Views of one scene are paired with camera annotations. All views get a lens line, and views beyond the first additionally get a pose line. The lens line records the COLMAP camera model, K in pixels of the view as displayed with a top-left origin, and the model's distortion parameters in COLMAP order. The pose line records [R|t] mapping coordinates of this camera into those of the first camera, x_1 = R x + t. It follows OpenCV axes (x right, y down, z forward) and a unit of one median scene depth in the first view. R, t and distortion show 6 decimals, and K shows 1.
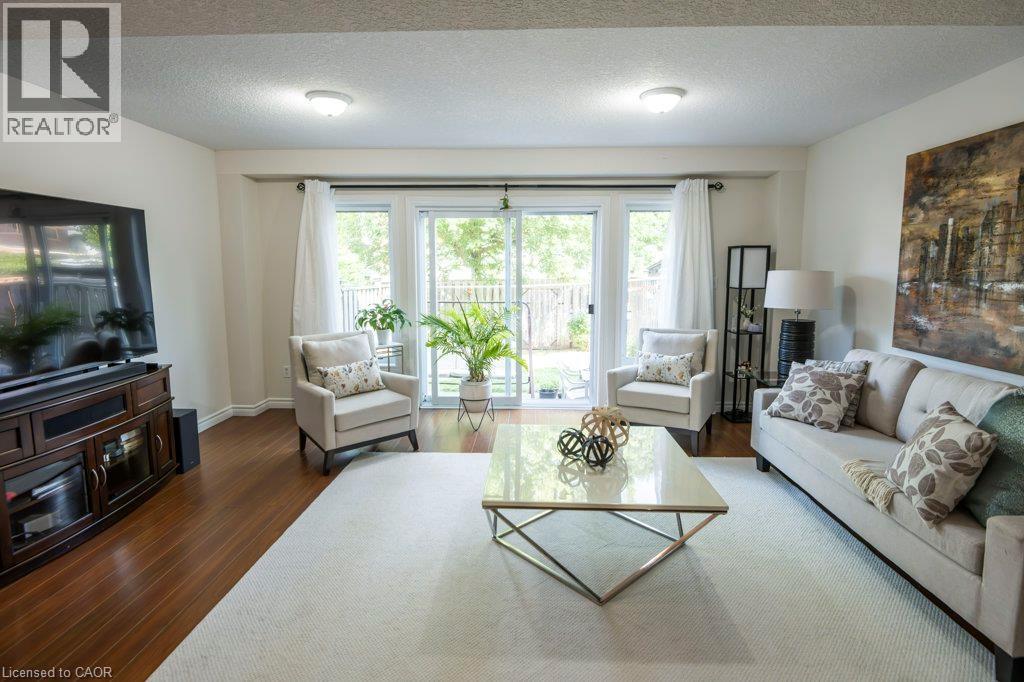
lens RADIAL K [[495.3, 0, 511.8], [0, 495.3, 323.5], [0, 0, 1]] dist [0.003027, -0.014172]
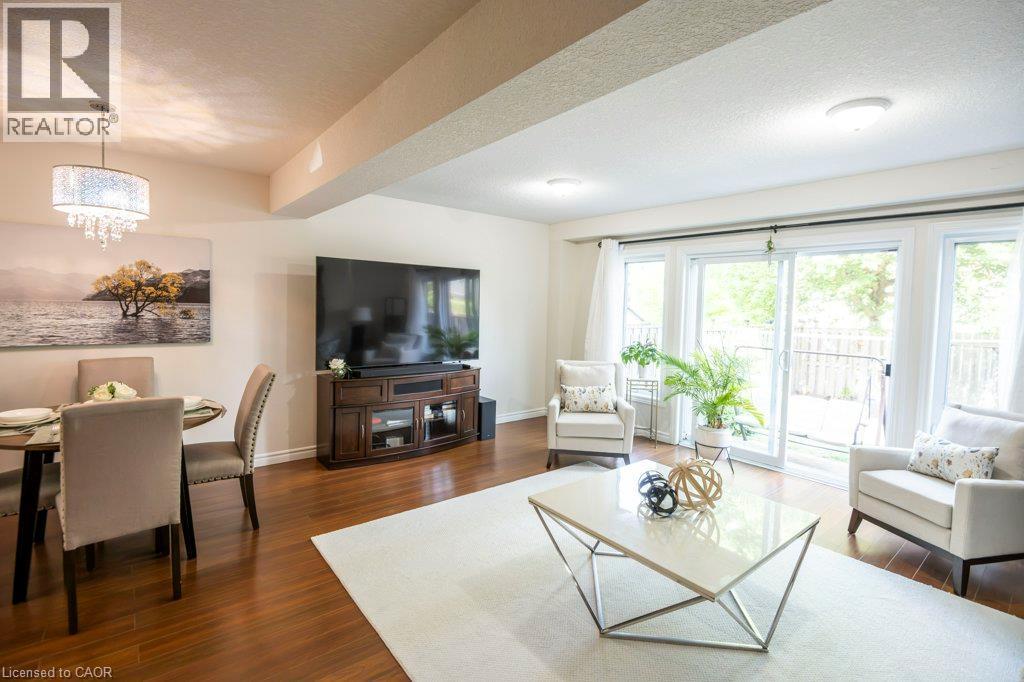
lens RADIAL K [[469.5, 0, 516.8], [0, 469.5, 324.2], [0, 0, 1]] dist [0.001189, -0.012875]
pose [[0.660301, 0.050188, -0.749322, 0.394321], [-0.110994, 0.993329, -0.031276, -0.015563], [0.742754, 0.103822, 0.661467, 0.077461]]
